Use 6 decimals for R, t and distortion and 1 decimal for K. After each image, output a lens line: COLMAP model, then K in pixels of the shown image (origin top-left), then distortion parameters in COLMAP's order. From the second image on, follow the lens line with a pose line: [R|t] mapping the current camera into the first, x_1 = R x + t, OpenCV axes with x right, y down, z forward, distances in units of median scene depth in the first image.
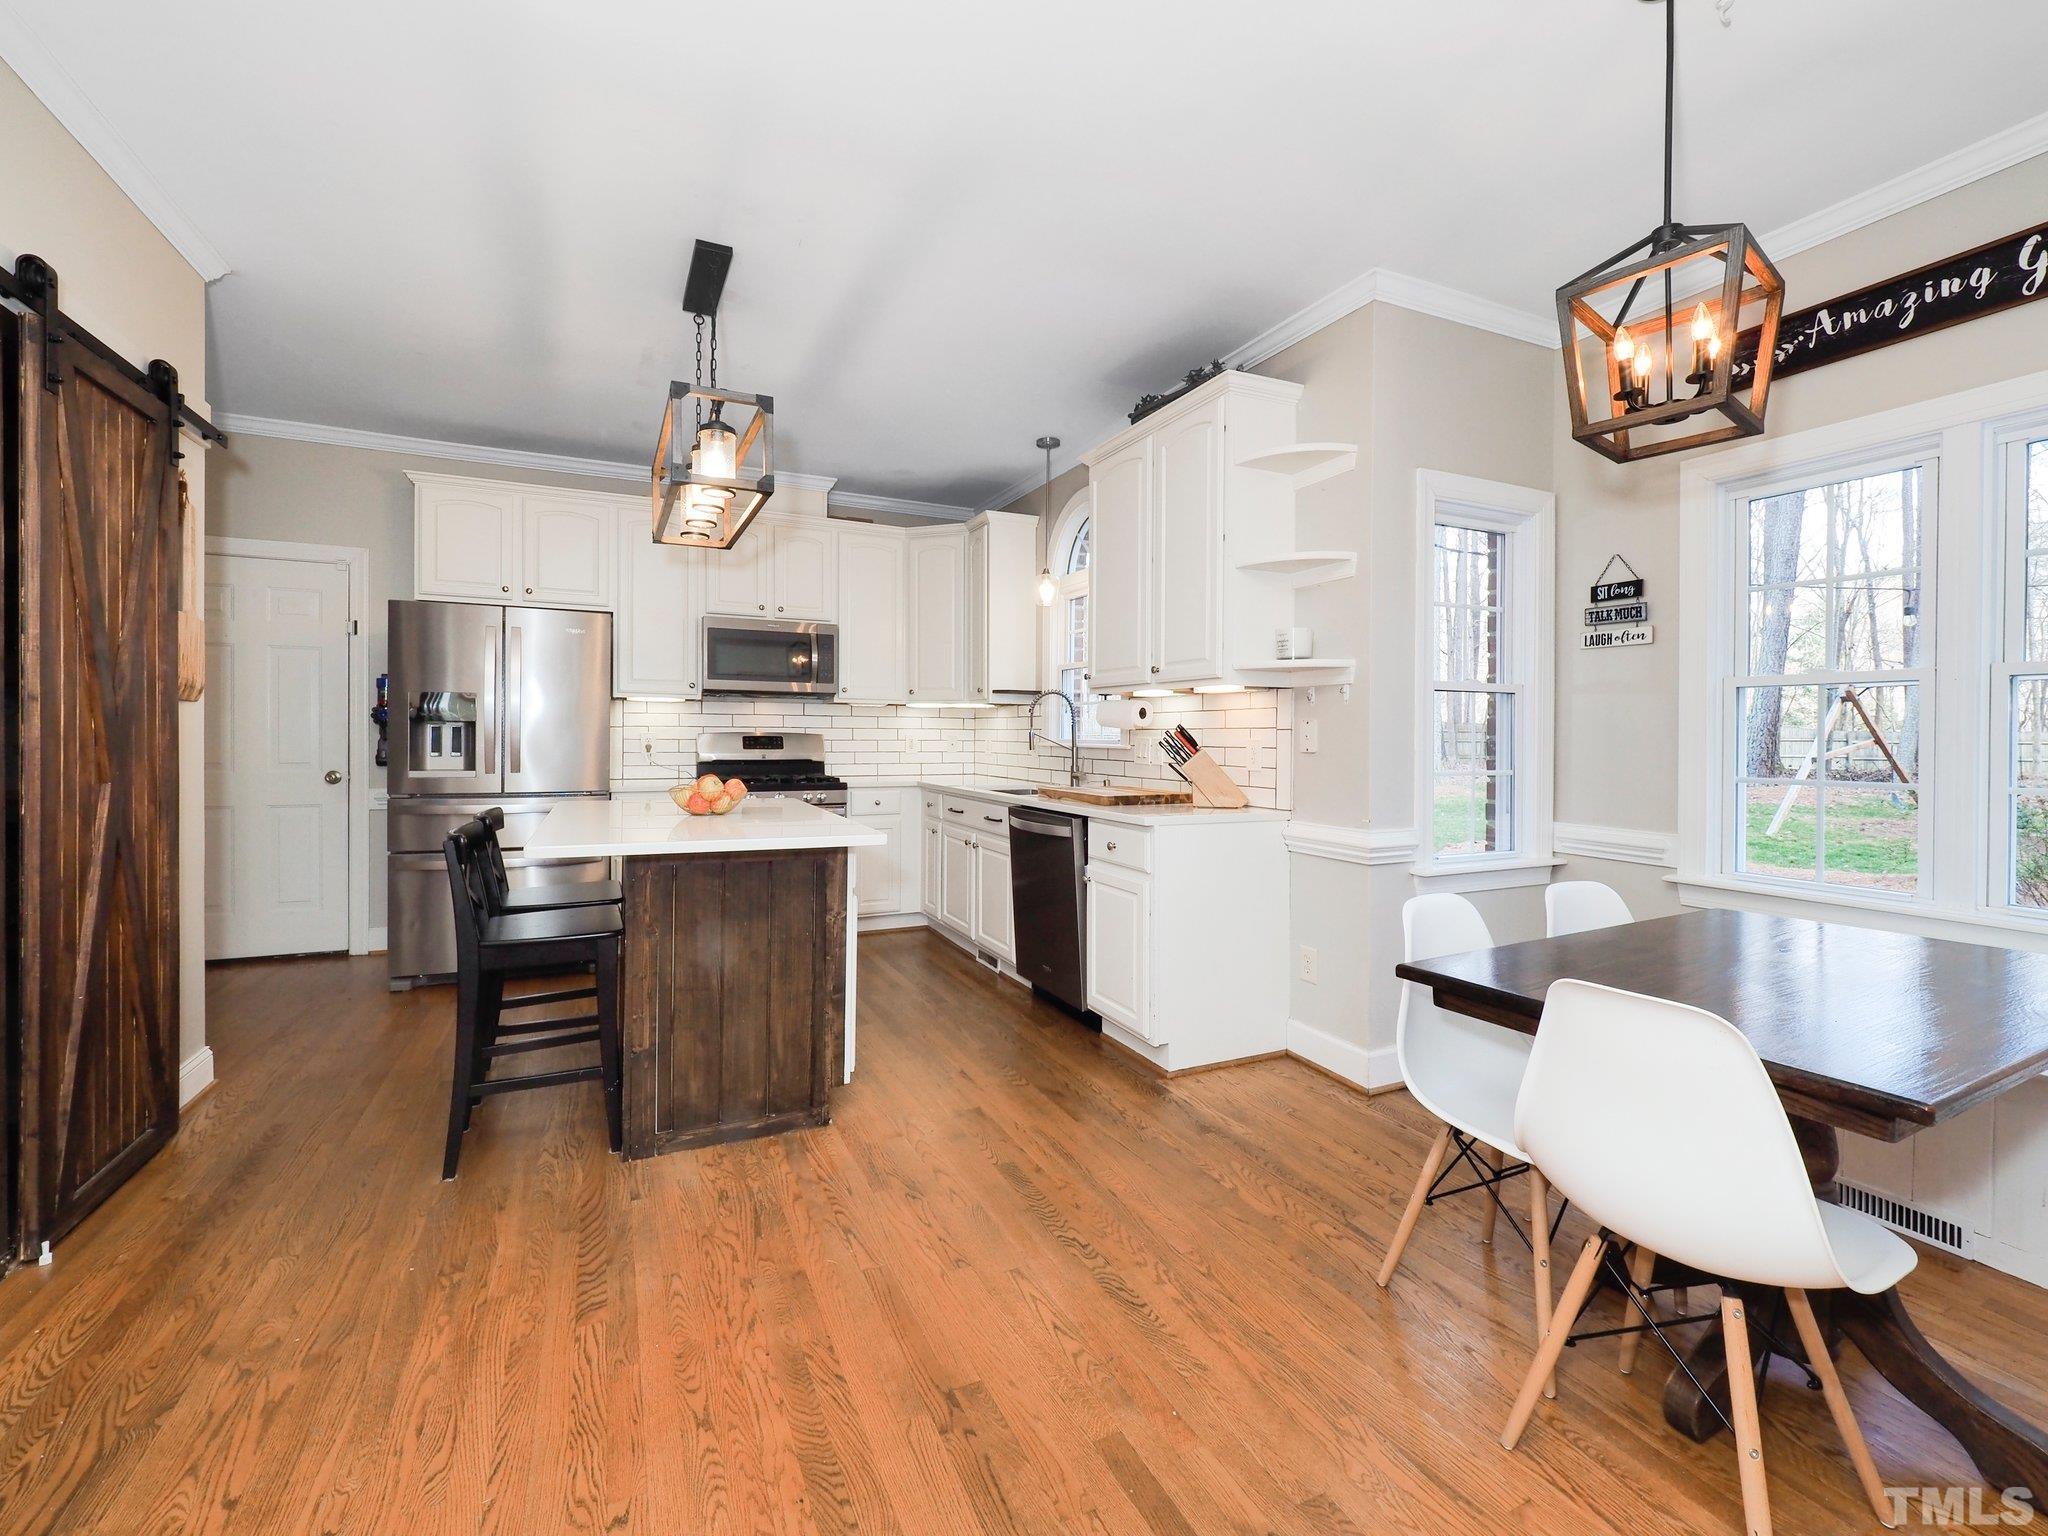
lens RADIAL K [[861.5, 0, 1028.5], [0, 861.5, 737.6], [0, 0, 1]] dist [-0.000865, 0.000281]
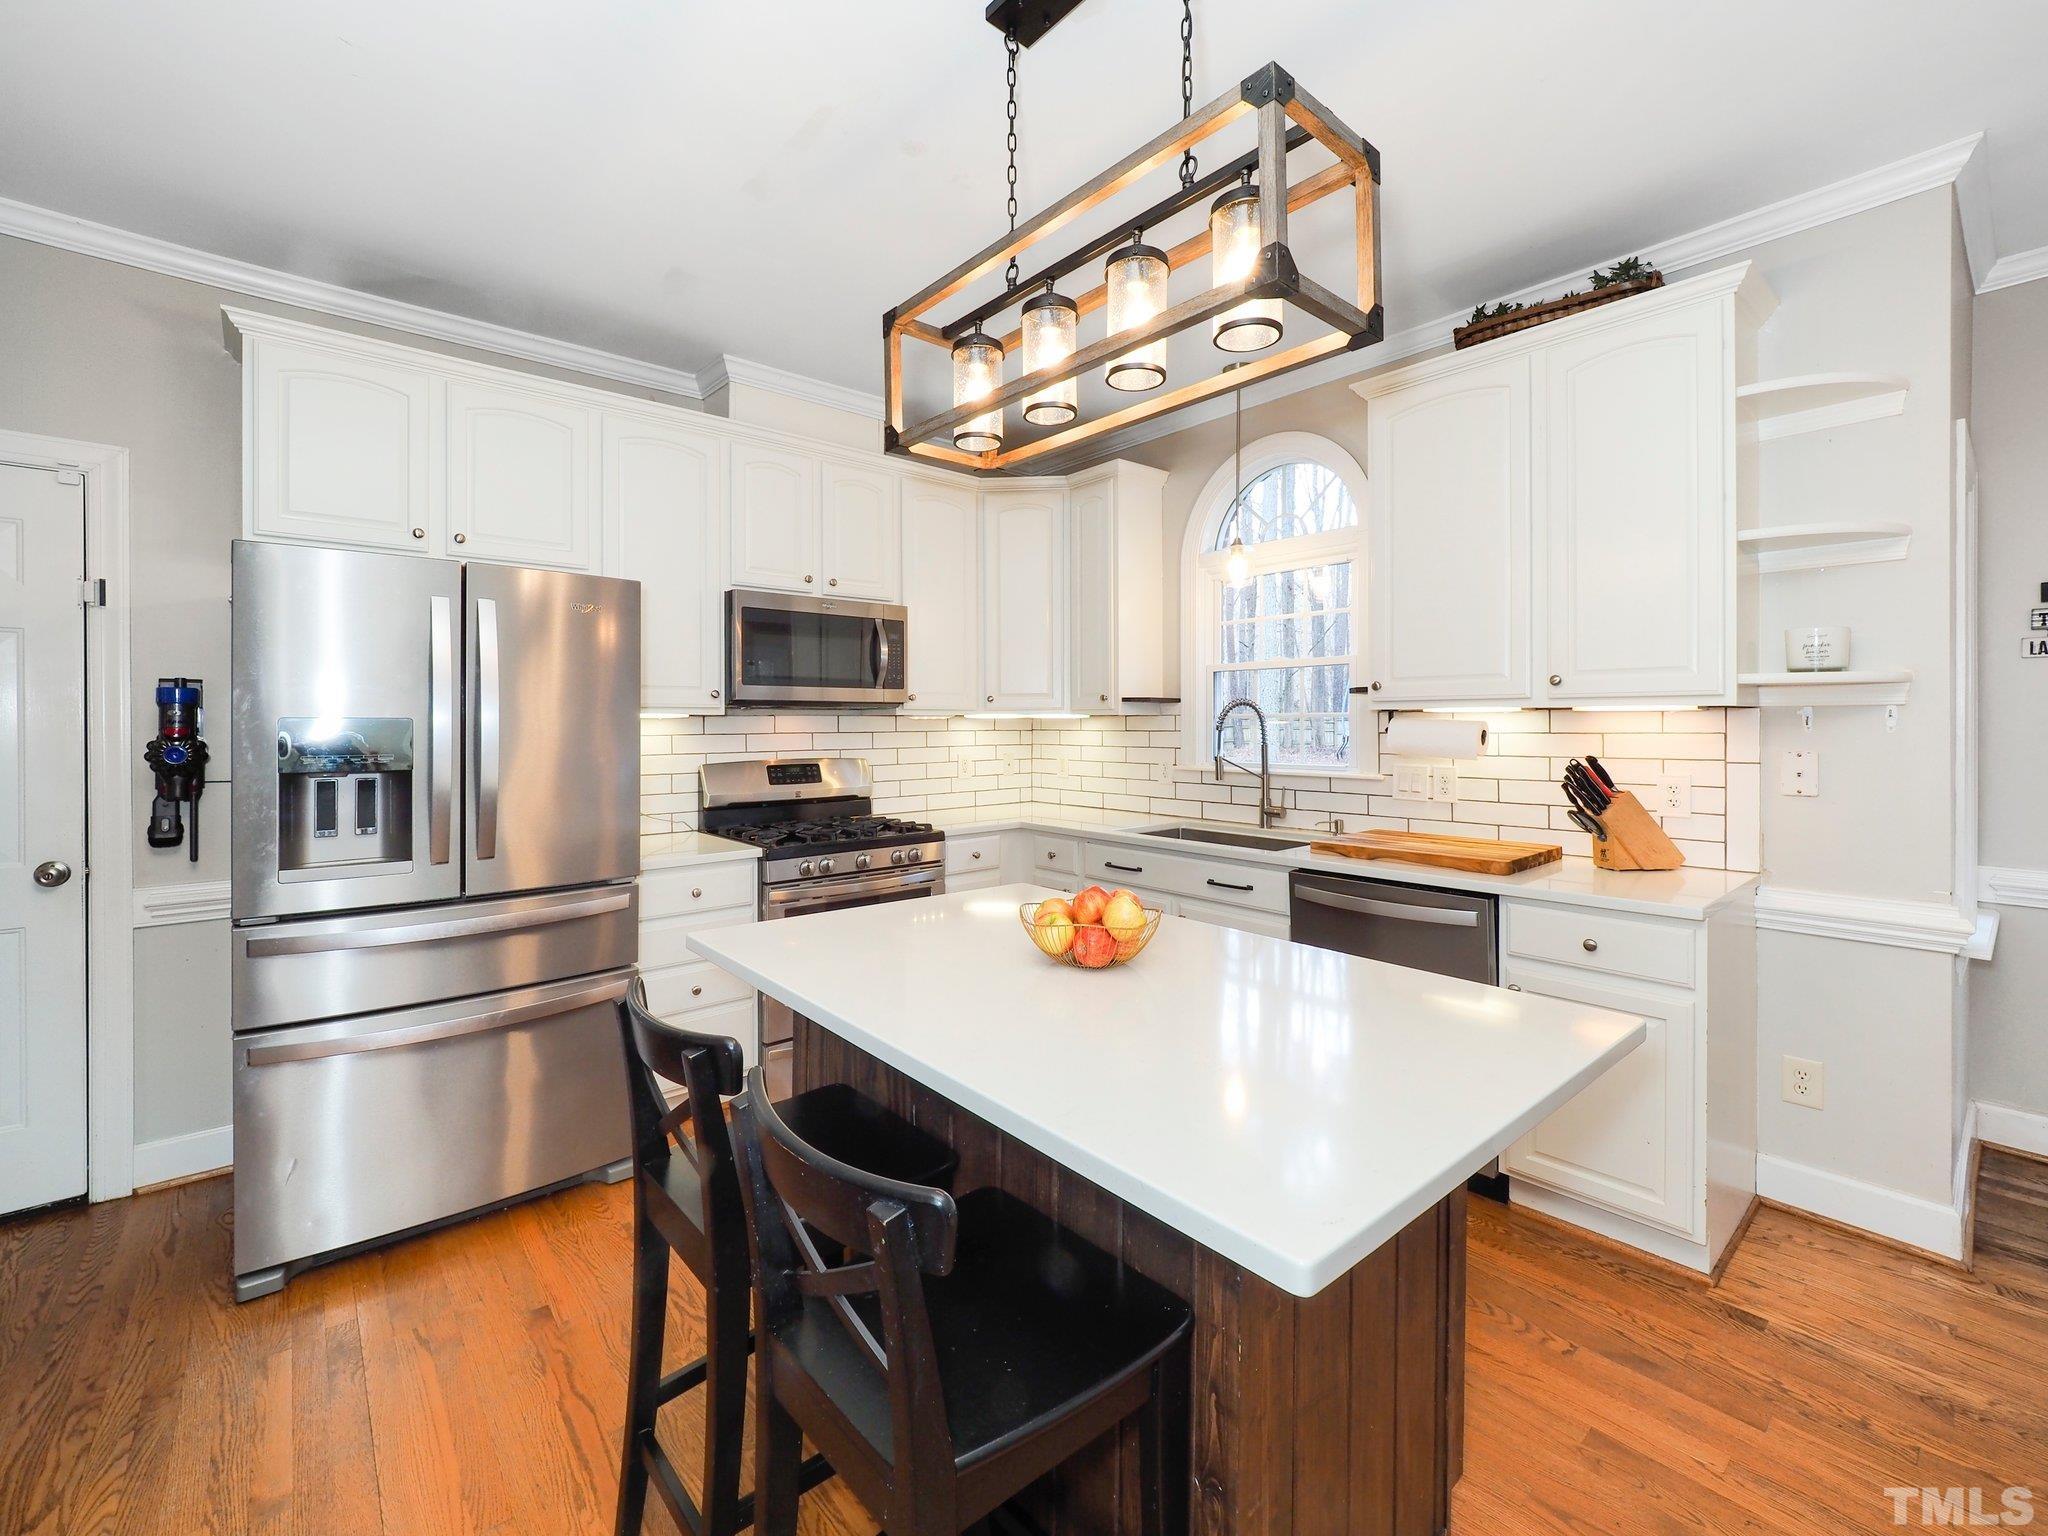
lens RADIAL K [[864.5, 0, 1032.9], [0, 864.5, 717.4], [0, 0, 1]] dist [-0.005899, -0.000511]
pose [[0.964907, -0.011300, 0.262350, -0.401432], [0.013771, 0.999876, -0.007582, -0.042068], [-0.262232, 0.010929, 0.964943, 0.367871]]
